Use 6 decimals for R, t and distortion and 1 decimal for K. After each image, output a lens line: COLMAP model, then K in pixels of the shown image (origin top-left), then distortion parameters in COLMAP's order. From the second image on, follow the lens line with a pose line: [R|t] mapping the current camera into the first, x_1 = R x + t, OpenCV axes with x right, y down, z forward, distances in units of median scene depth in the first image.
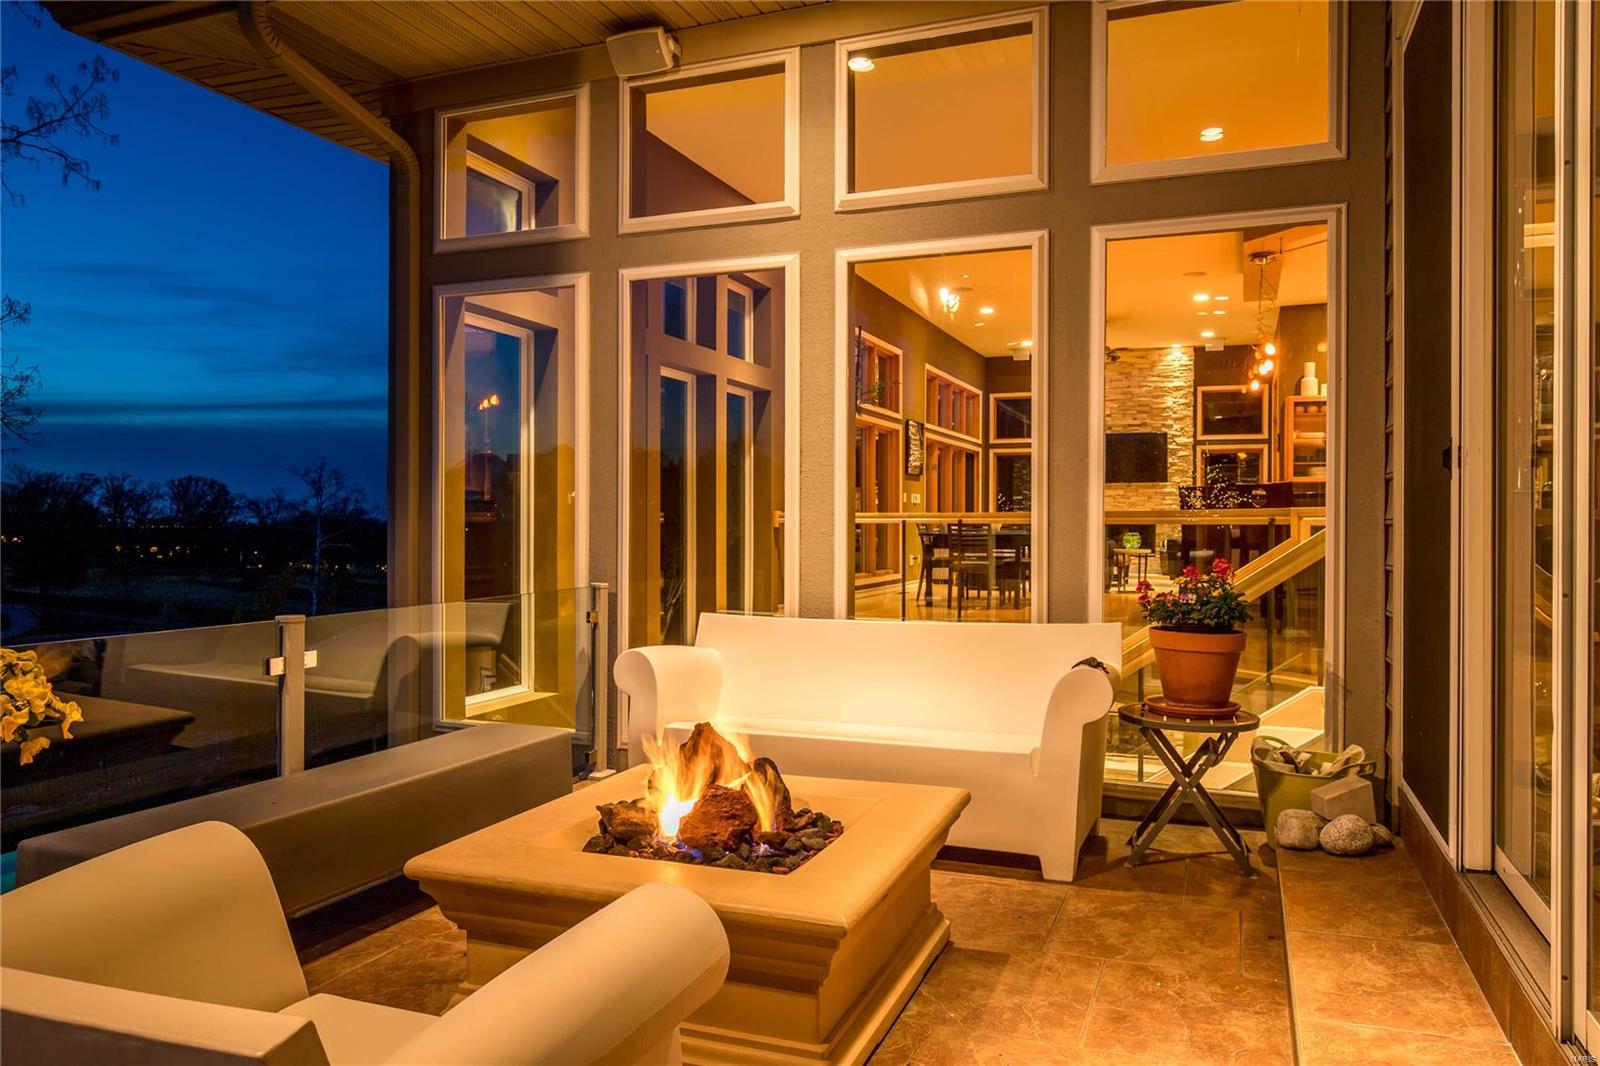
lens RADIAL K [[1080.1, 0, 789.7], [0, 1080.1, 529.4], [0, 0, 1]] dist [-0.003184, 0.012371]
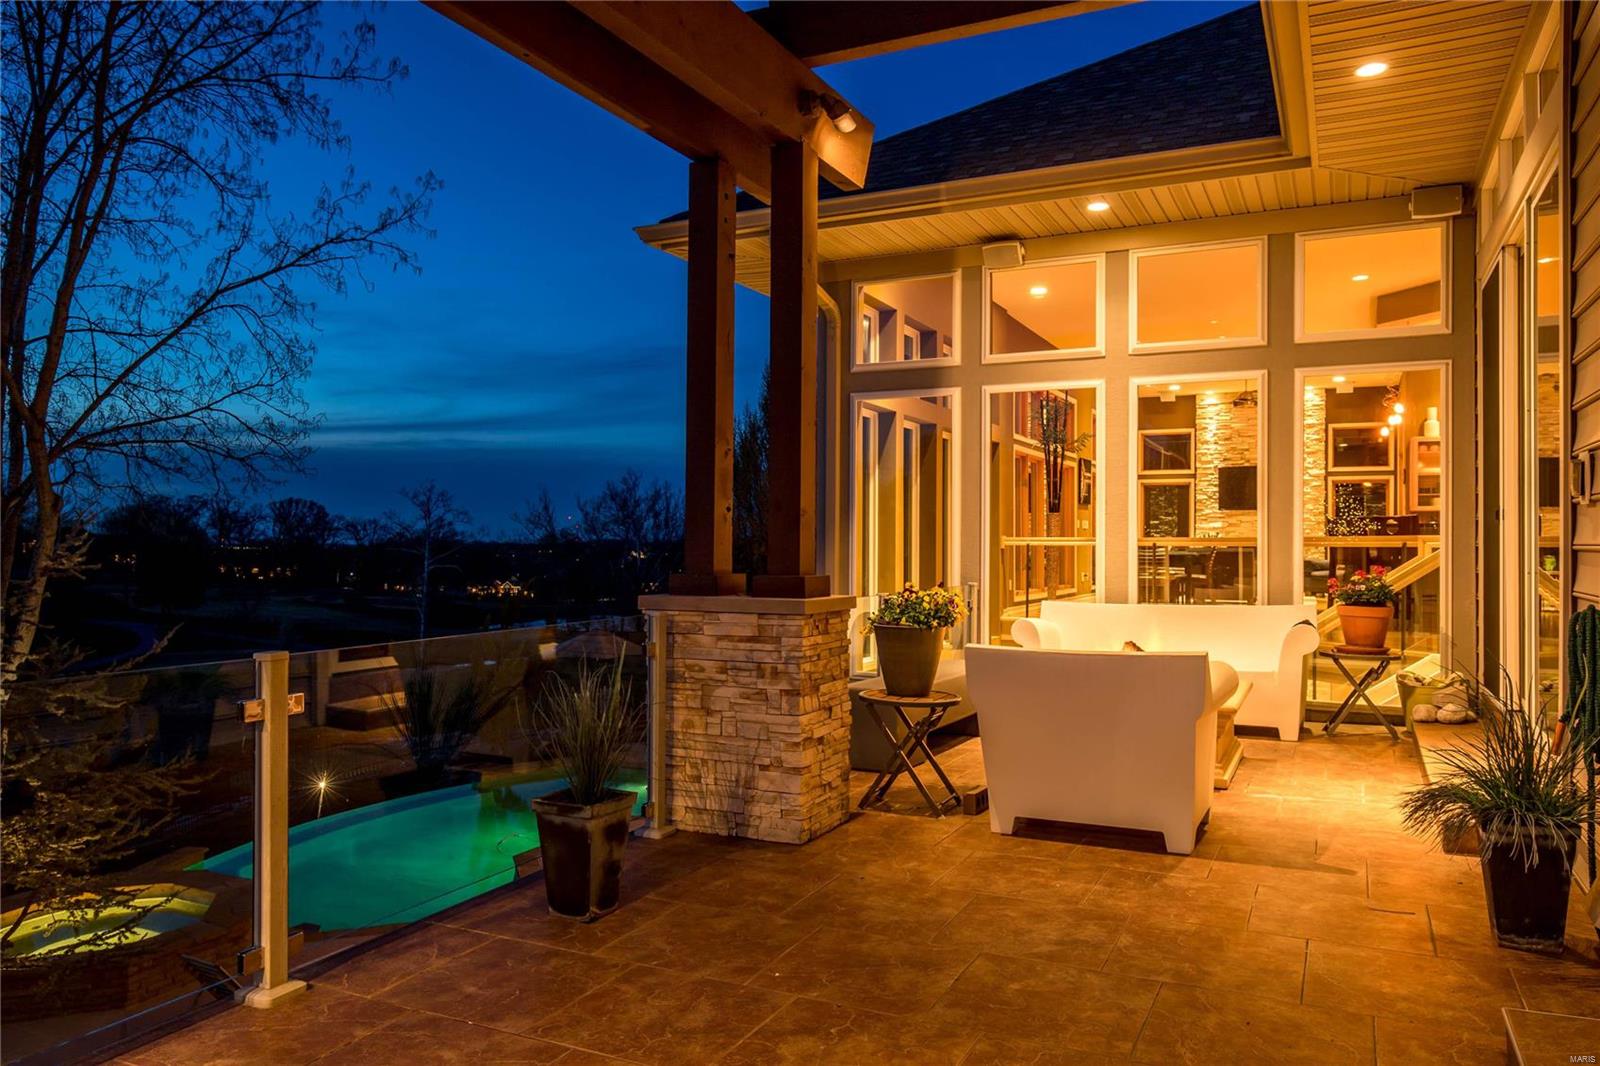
lens RADIAL K [[1097.9, 0, 827.0], [0, 1097.9, 541.8], [0, 0, 1]] dist [0.017818, 0.001807]
pose [[0.998548, 0.000928, -0.053856, -0.256894], [-0.001414, 0.999958, -0.009000, 0.003161], [0.053845, 0.009063, 0.998508, -0.540738]]
